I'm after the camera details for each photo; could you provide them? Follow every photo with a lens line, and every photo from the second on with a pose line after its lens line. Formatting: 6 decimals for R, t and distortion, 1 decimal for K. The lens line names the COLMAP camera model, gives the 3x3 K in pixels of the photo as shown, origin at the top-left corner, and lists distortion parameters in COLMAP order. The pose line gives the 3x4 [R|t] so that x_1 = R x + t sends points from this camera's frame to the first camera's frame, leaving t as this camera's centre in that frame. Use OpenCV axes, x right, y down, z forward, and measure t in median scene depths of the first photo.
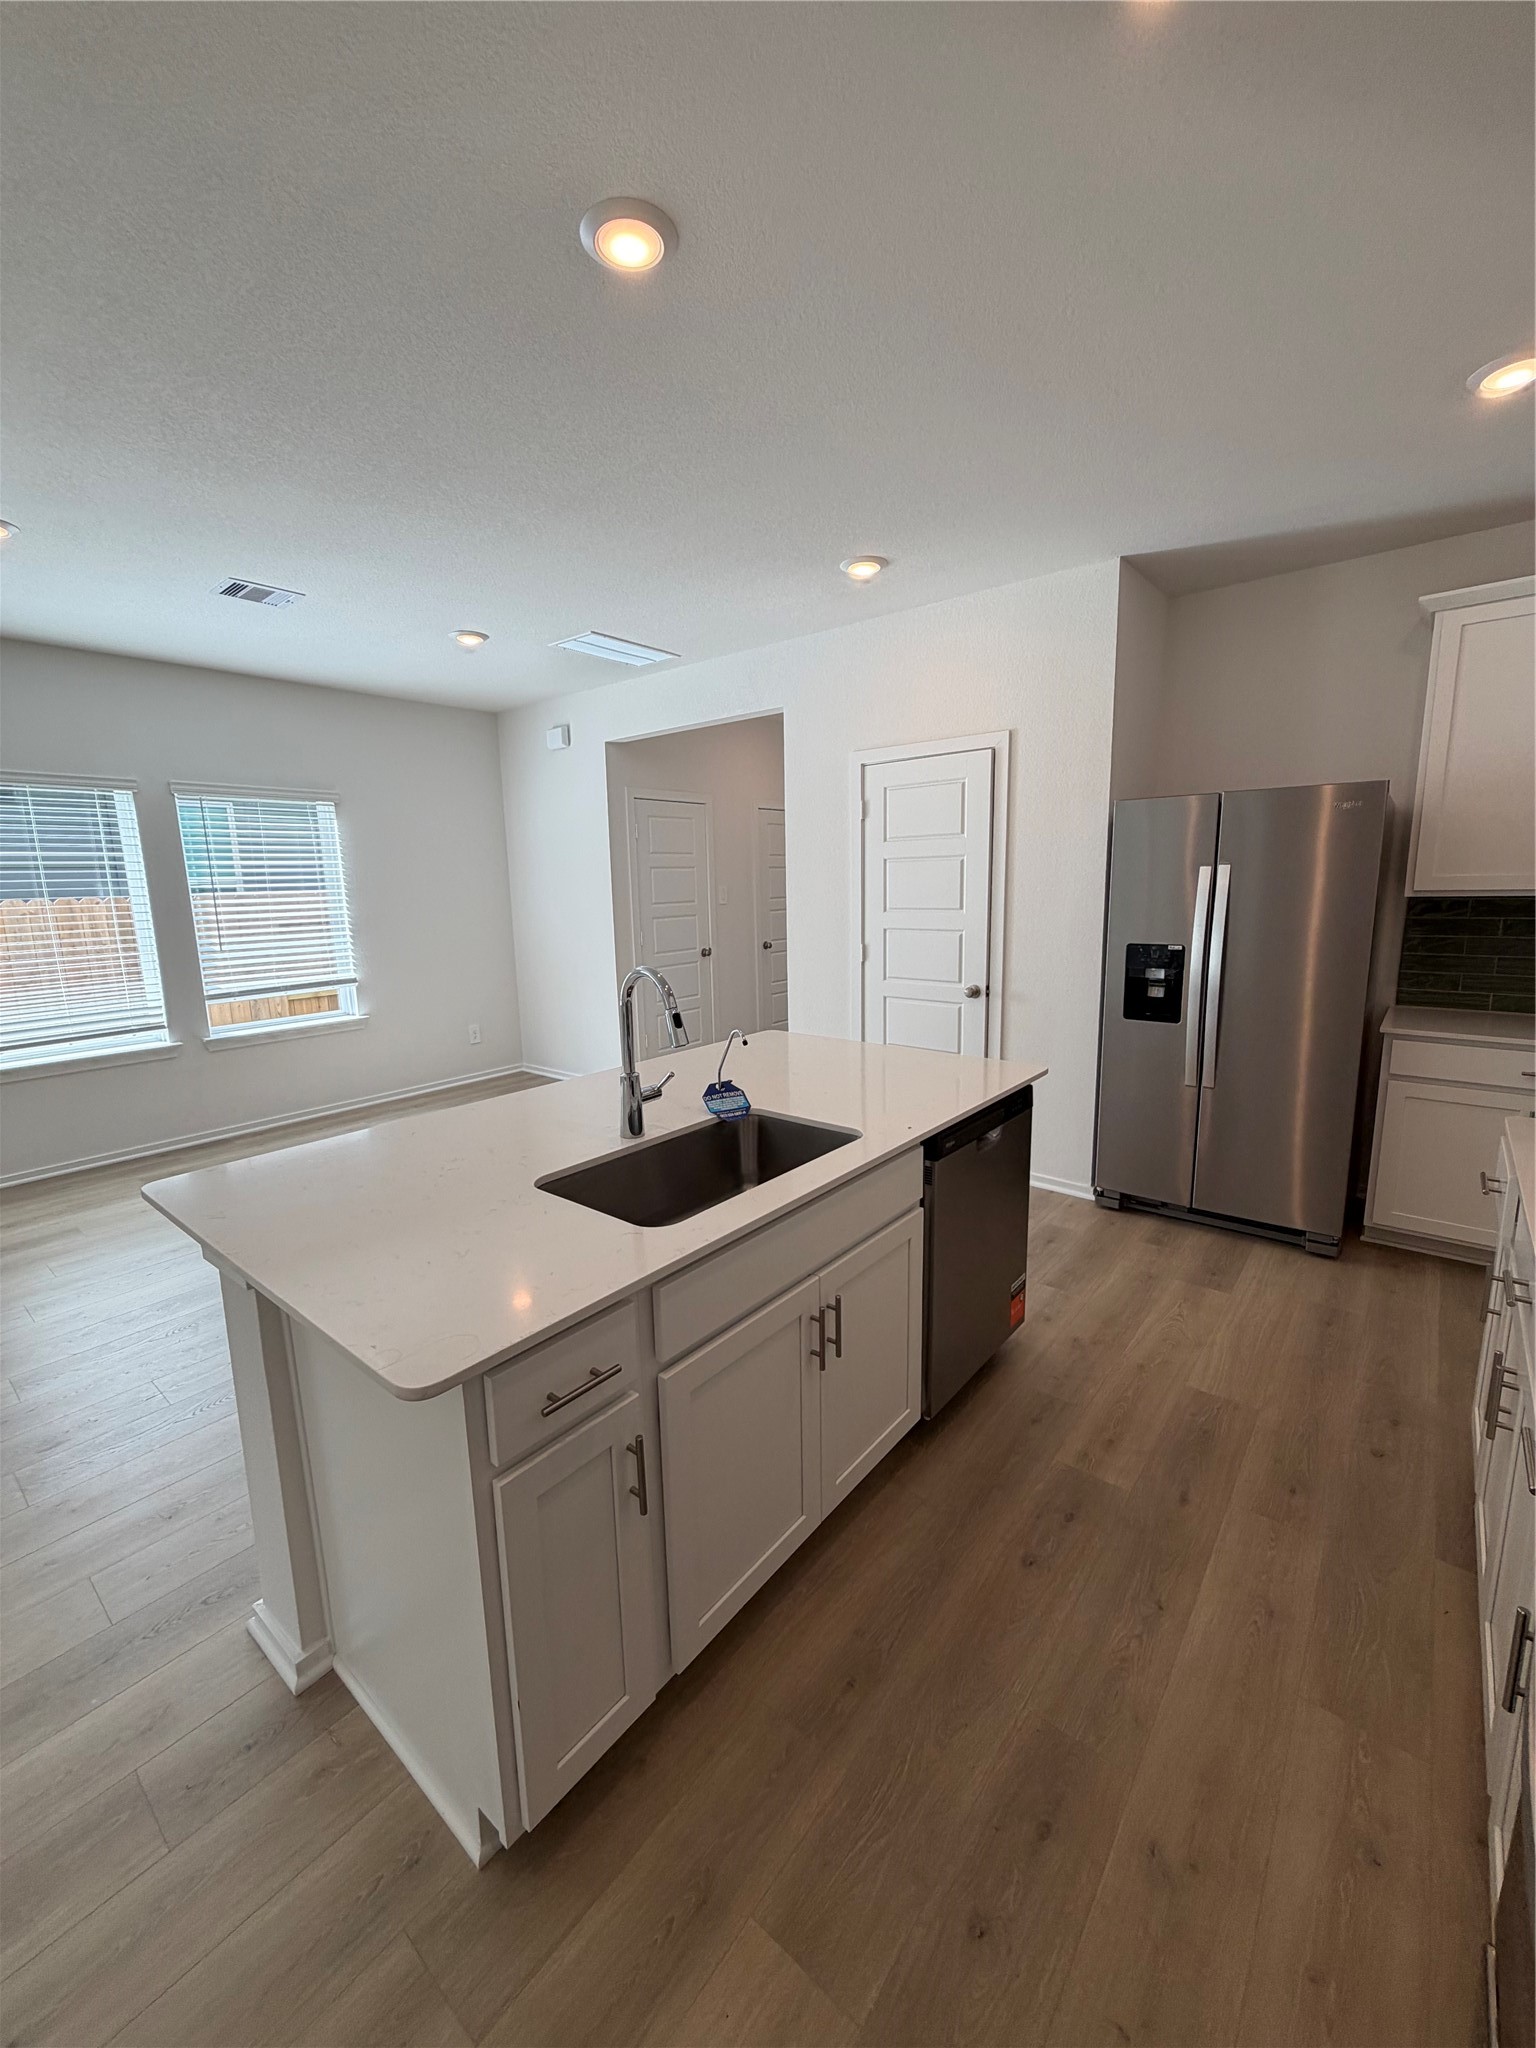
lens RADIAL K [[816.1, 0, 763.8], [0, 816.1, 1017.5], [0, 0, 1]] dist [0.000228, 0.000741]
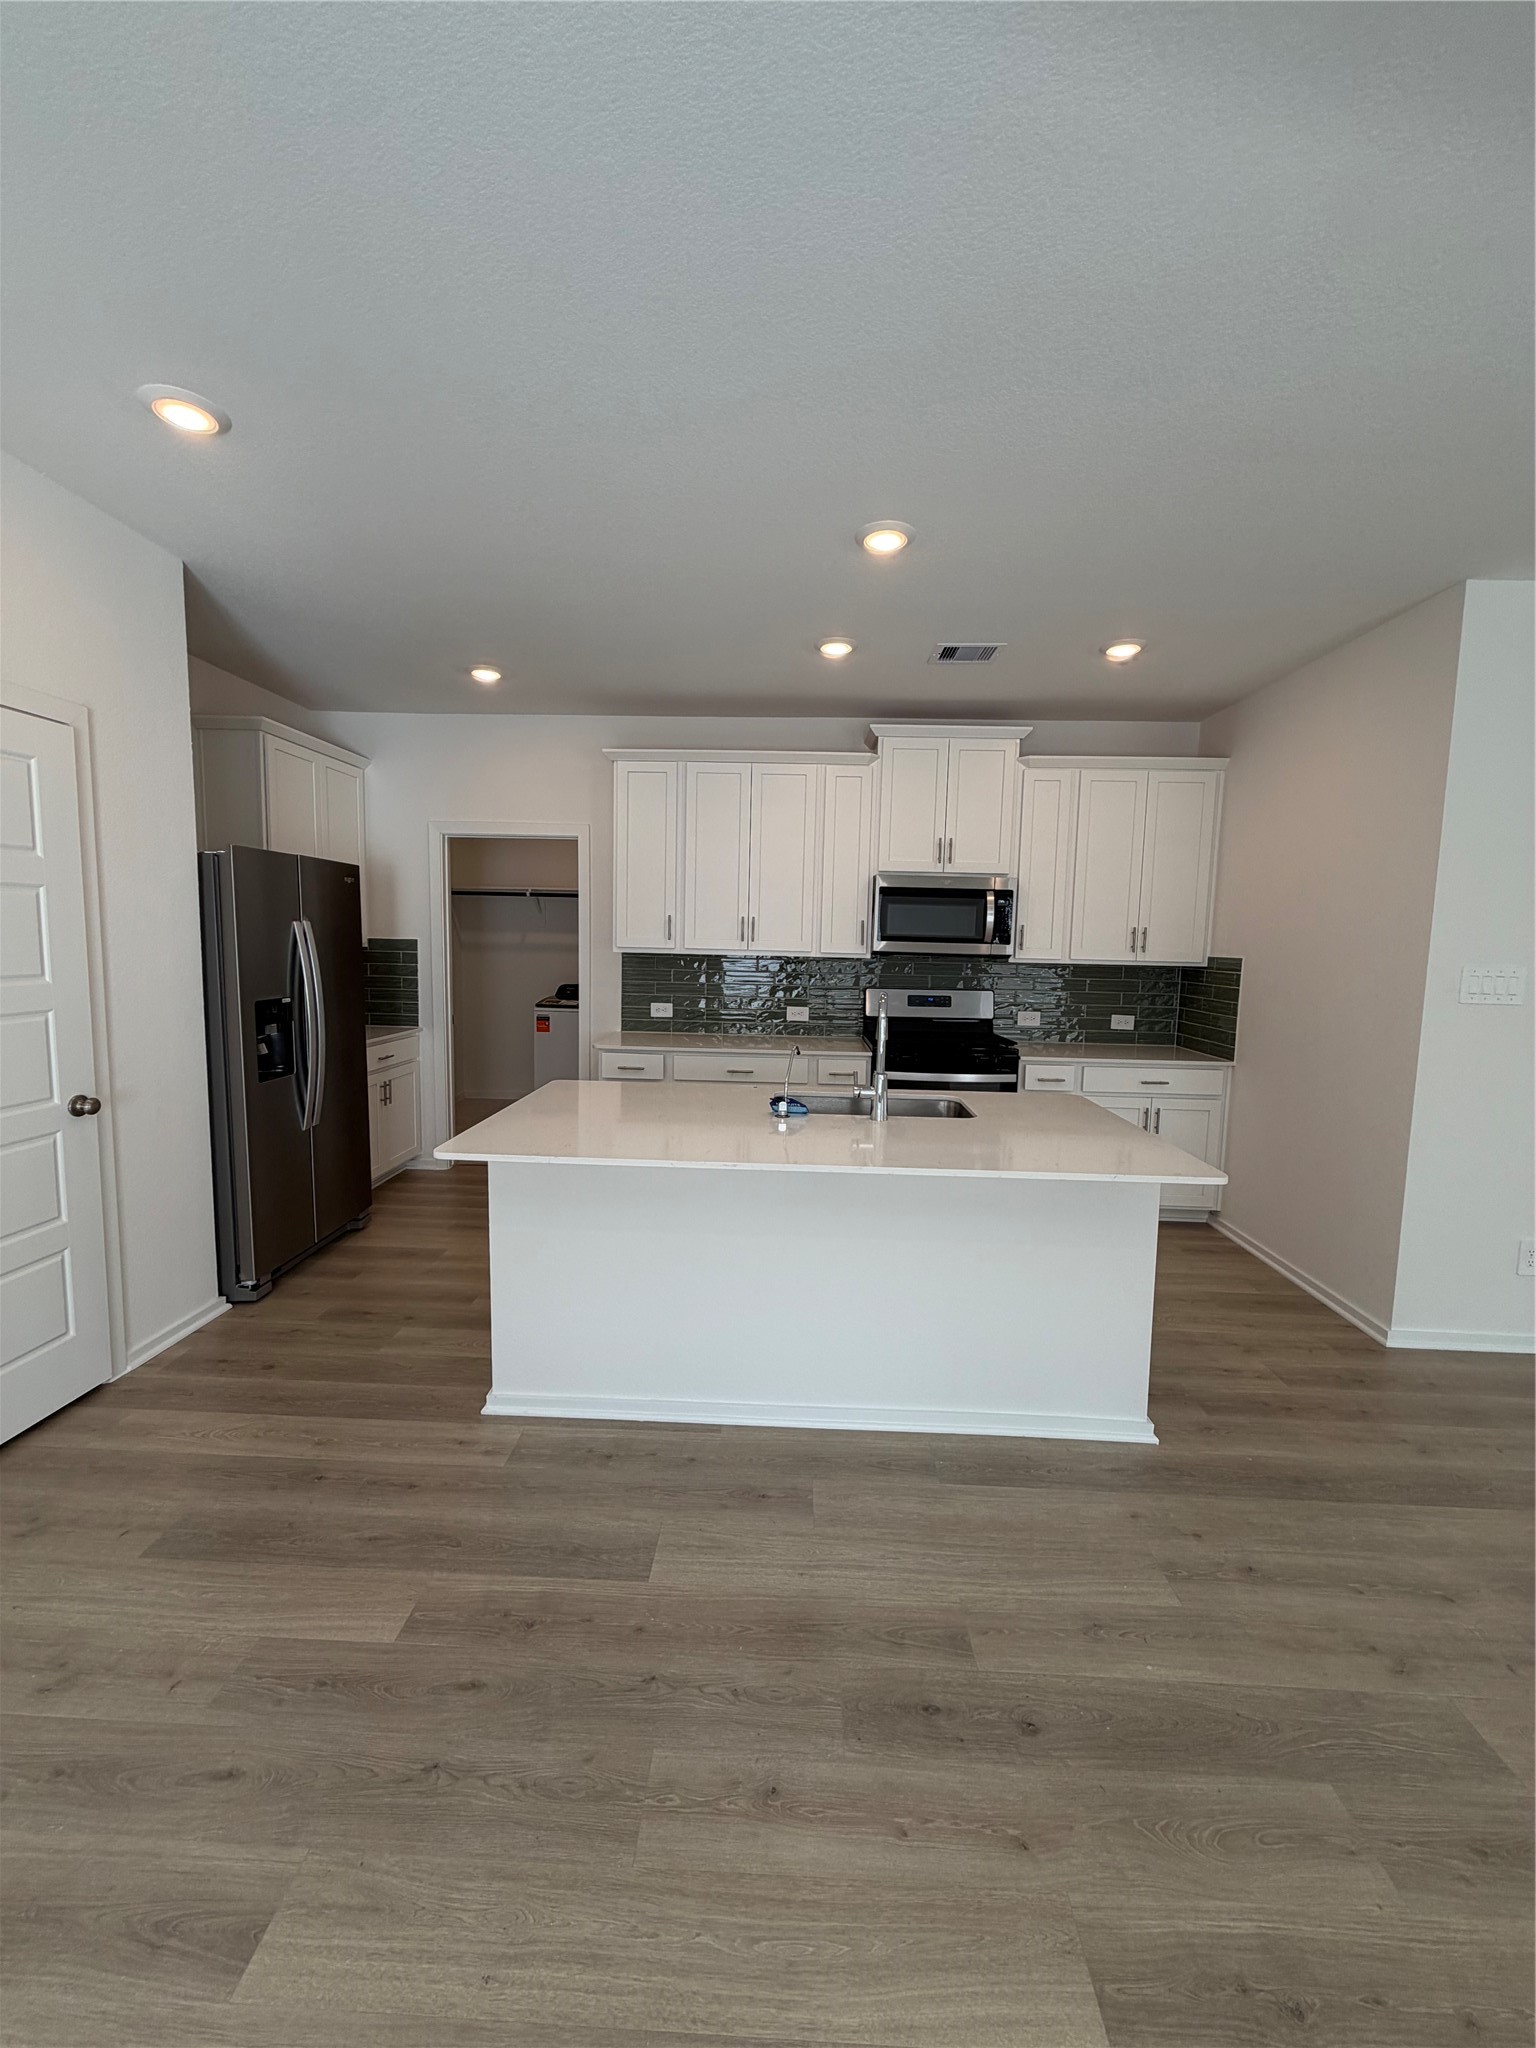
lens RADIAL K [[816.1, 0, 768.2], [0, 816.1, 1025.4], [0, 0, 1]] dist [0.000228, 0.000741]
pose [[-0.607412, -0.076615, 0.790684, -0.732679], [0.126088, 0.973422, 0.191184, -0.192150], [-0.784317, 0.215823, -0.581608, 1.249365]]
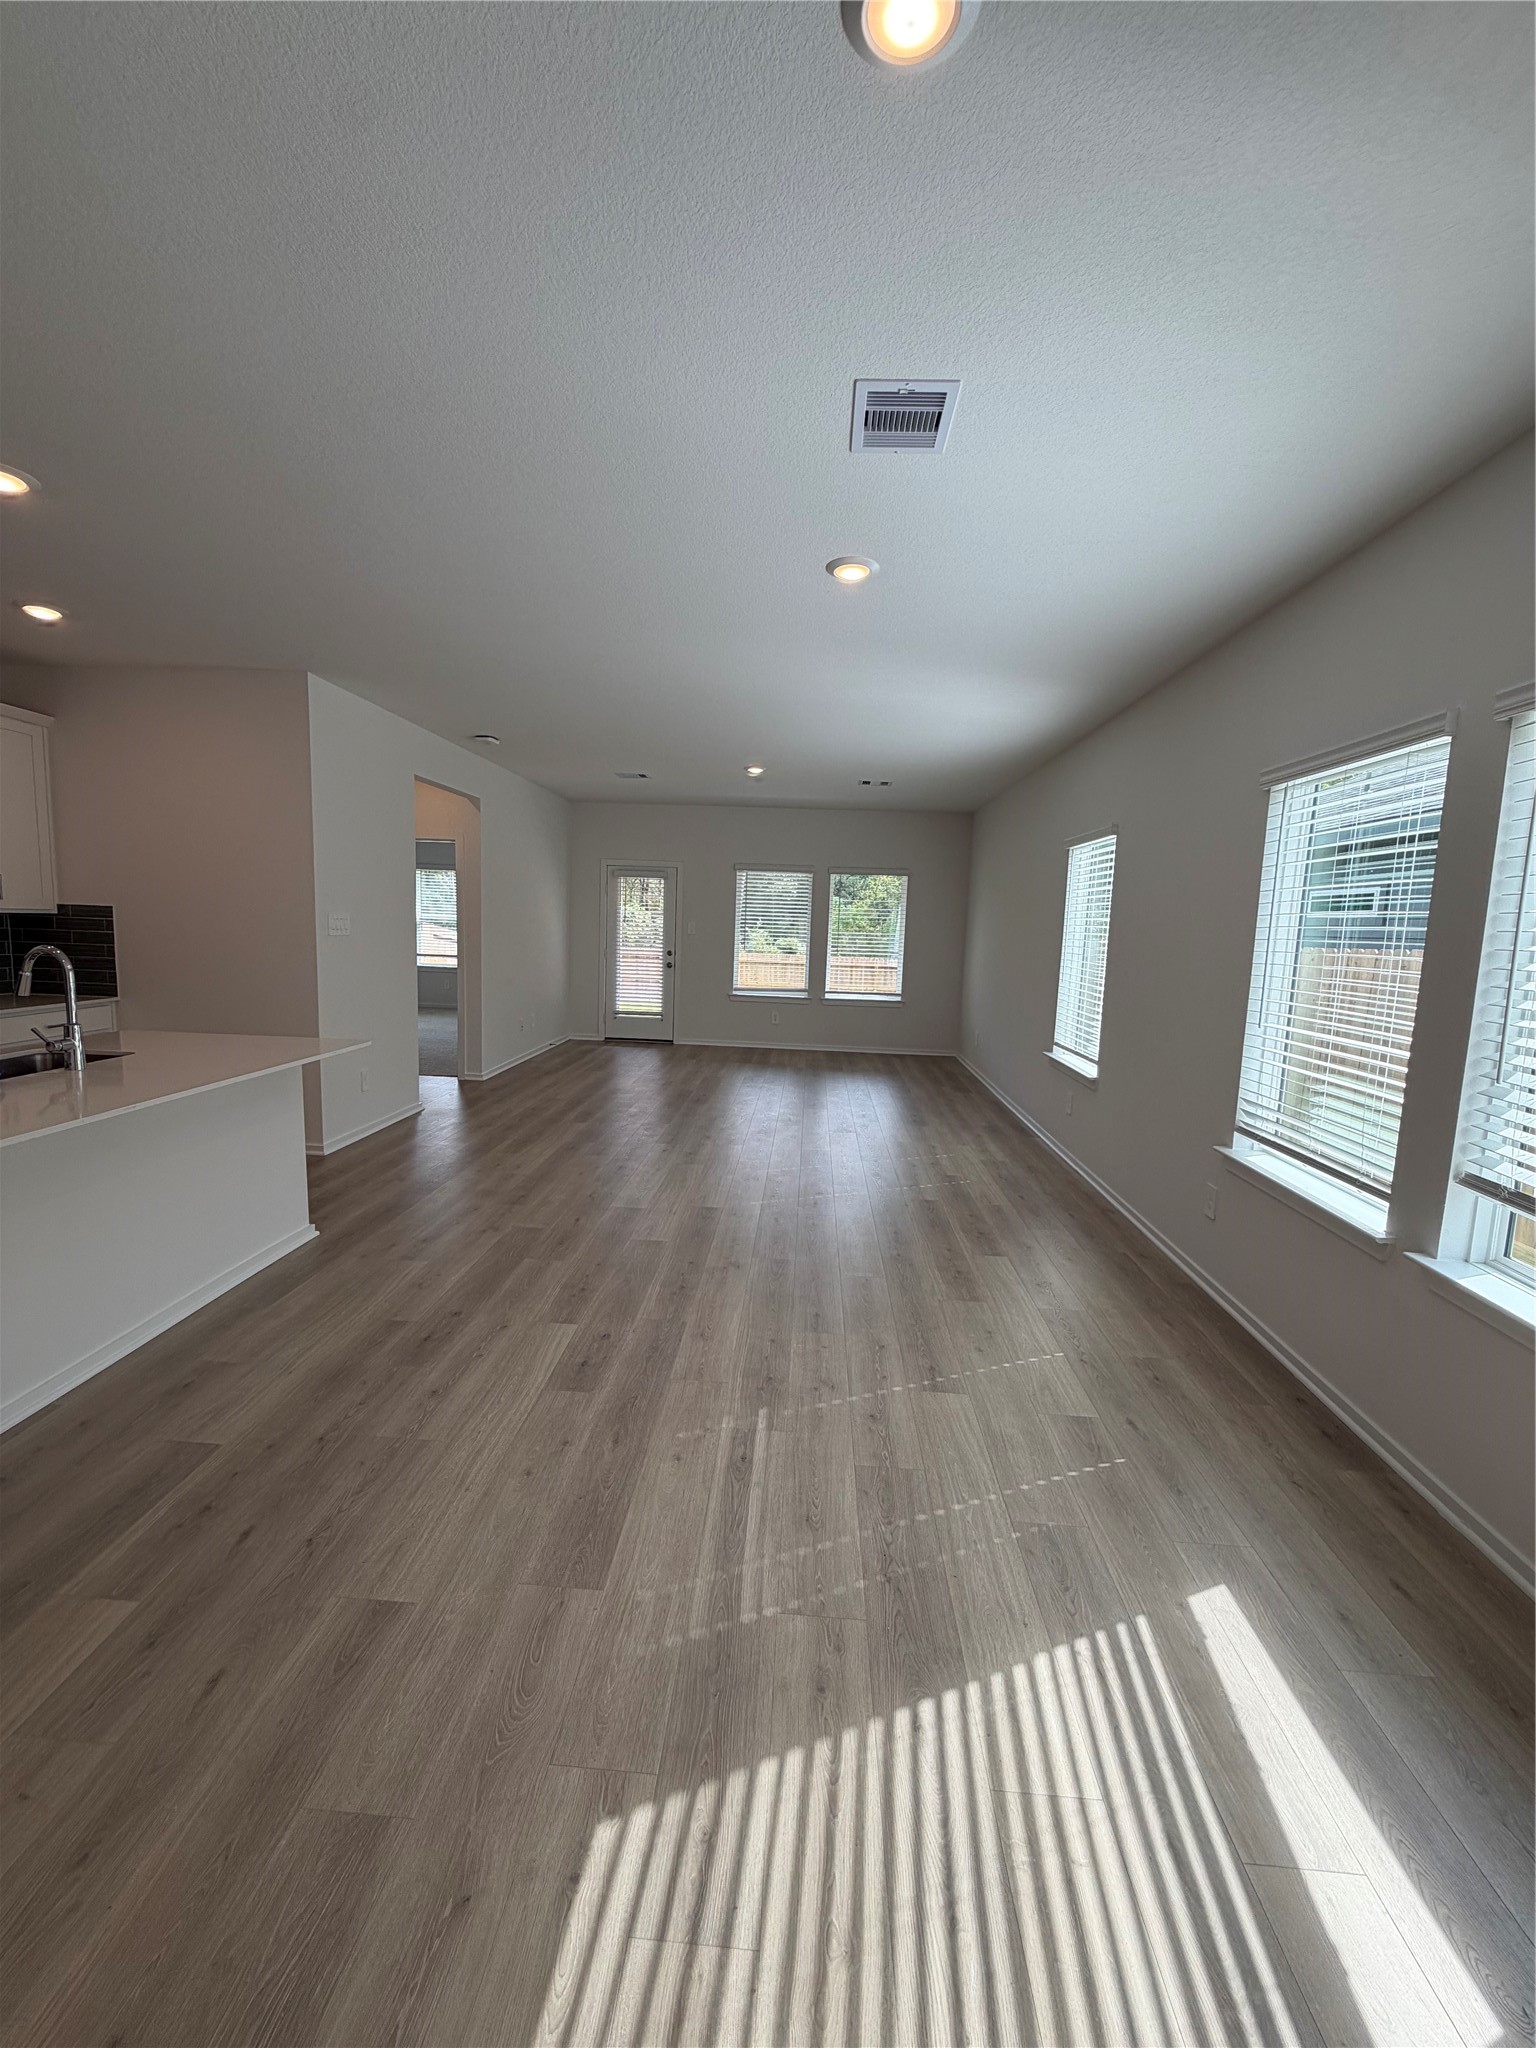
lens RADIAL K [[816.1, 0, 763.7], [0, 816.1, 1019.7], [0, 0, 1]] dist [0.000228, 0.000741]
pose [[-0.808461, 0.064500, -0.585005, -0.197470], [-0.116091, 0.956972, 0.265946, -0.295015], [0.576987, 0.282921, -0.766186, 1.799280]]
